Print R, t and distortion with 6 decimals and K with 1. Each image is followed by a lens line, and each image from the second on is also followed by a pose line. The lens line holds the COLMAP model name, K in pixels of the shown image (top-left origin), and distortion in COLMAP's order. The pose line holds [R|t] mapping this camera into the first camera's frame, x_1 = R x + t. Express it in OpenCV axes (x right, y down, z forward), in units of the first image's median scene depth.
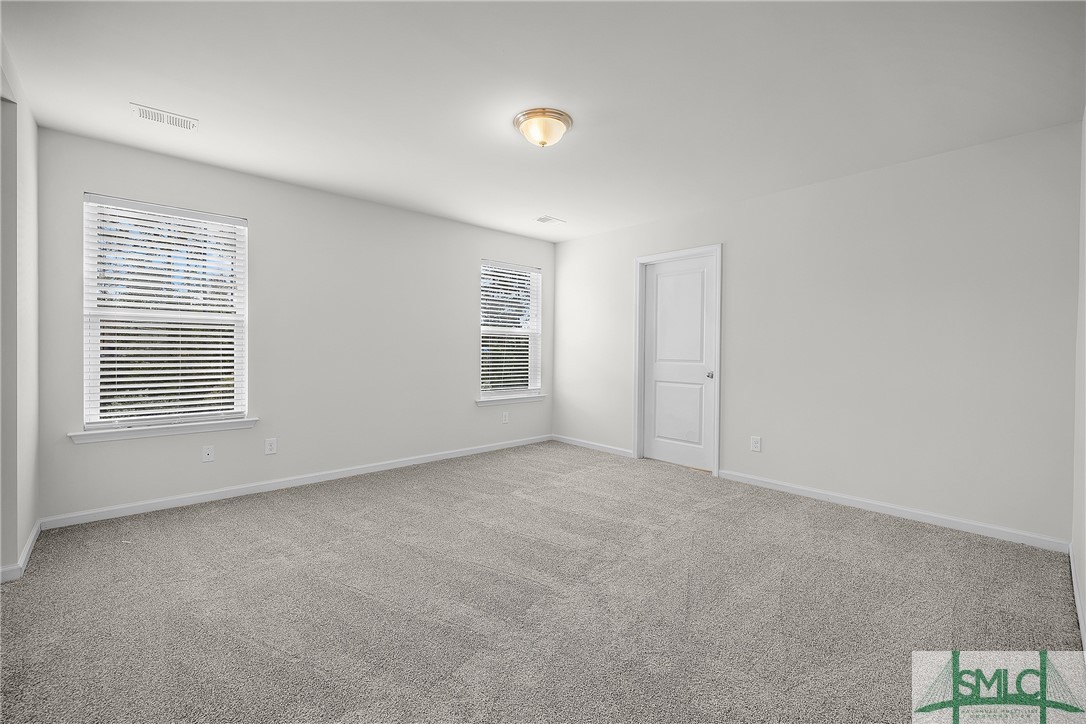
lens RADIAL K [[454.3, 0, 545.1], [0, 454.3, 356.0], [0, 0, 1]] dist [-0.001656, 0.000144]
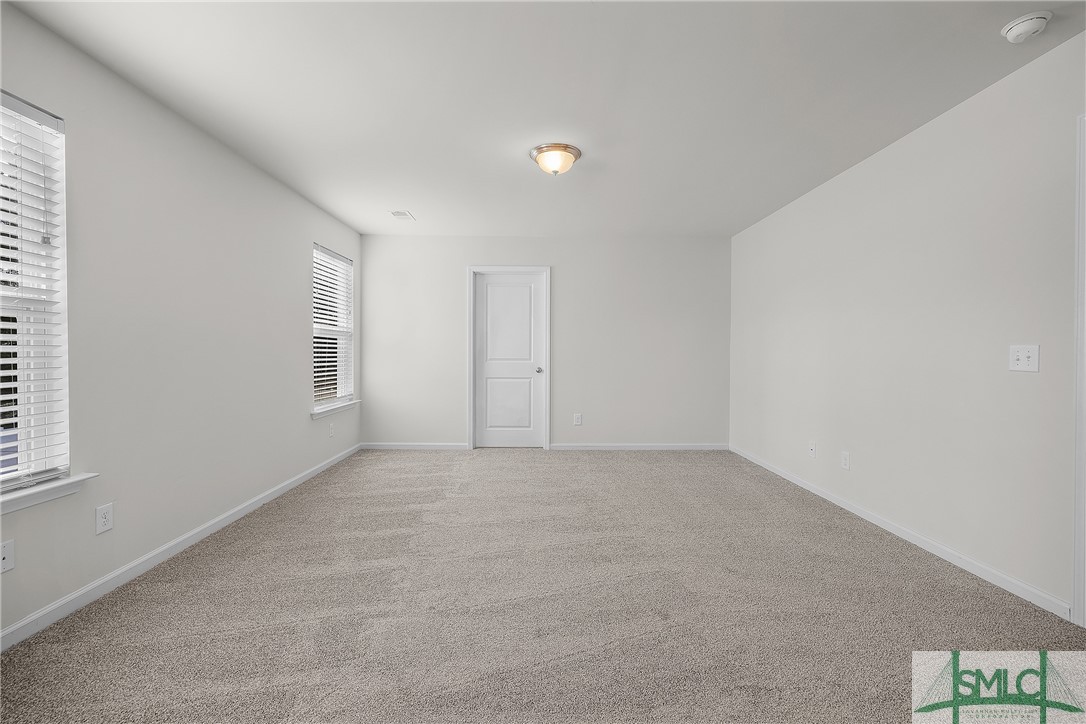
lens RADIAL K [[450.0, 0, 543.0], [0, 450.0, 362.0], [0, 0, 1]] dist [0.000648, 0.000096]
pose [[0.676853, -0.025436, 0.735679, -0.659280], [0.013523, 0.999664, 0.022121, -0.010529], [-0.735994, -0.005024, 0.676969, 0.187742]]
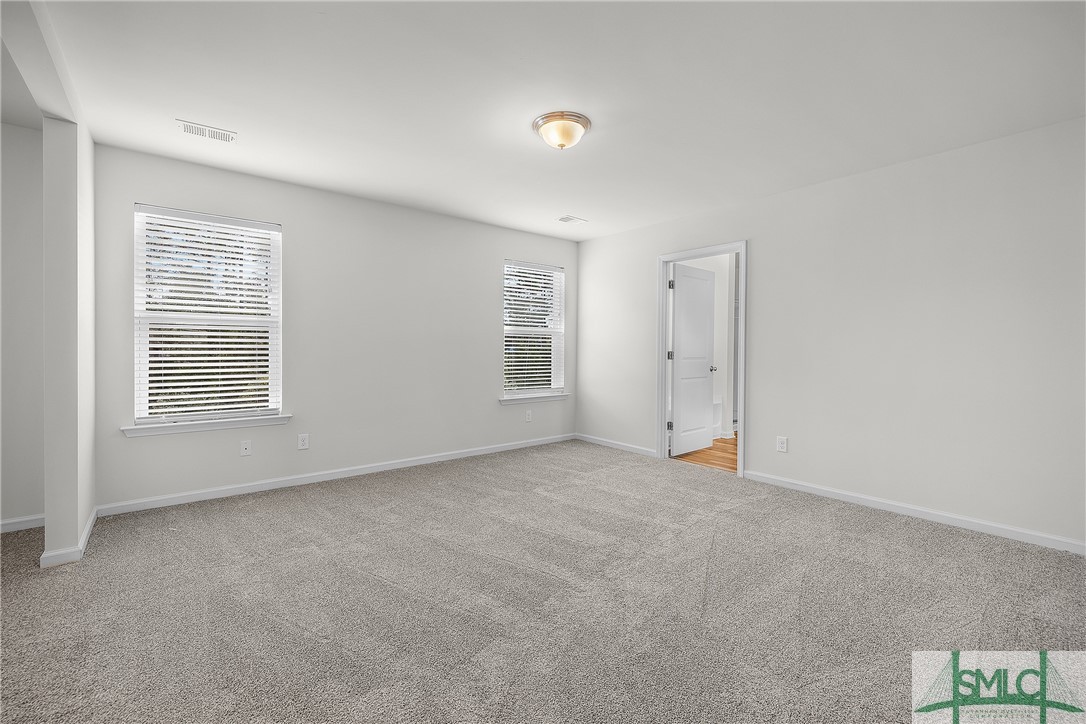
lens RADIAL K [[458.6, 0, 544.7], [0, 458.6, 353.9], [0, 0, 1]] dist [0.000229, -0.000013]
pose [[0.998253, -0.002040, -0.059042, 0.013242], [0.001880, 0.999994, -0.002766, 0.000260], [0.059047, 0.002651, 0.998252, -0.021224]]
